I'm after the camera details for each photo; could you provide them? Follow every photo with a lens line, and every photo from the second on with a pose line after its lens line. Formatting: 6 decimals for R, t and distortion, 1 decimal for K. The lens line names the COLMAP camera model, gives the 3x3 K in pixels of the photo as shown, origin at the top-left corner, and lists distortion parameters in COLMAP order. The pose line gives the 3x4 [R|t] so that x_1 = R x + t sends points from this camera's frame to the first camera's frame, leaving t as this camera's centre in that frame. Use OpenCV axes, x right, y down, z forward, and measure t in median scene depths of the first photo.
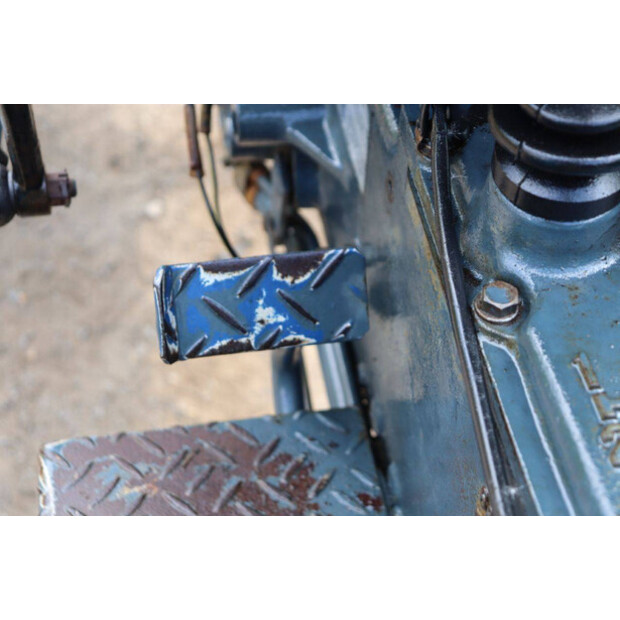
lens RADIAL K [[1190.5, 0, 310.0], [0, 1190.5, 310.0], [0, 0, 1]] dist [0.167384, 0.066511]
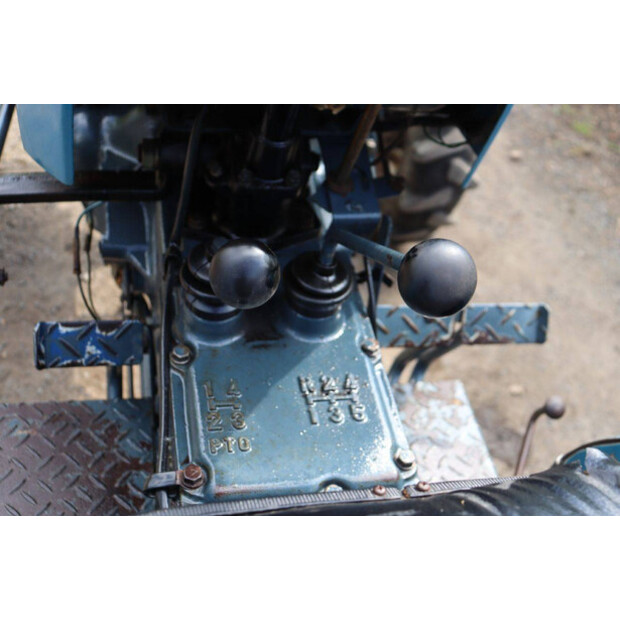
lens RADIAL K [[749.0, 0, 310.0], [0, 749.0, 310.0], [0, 0, 1]] dist [0.025730, 0.044522]
pose [[0.989539, 0.086986, 0.115089, 0.159632], [-0.082342, 0.995609, -0.044520, -0.032889], [-0.118457, 0.034578, 0.992357, -0.288742]]
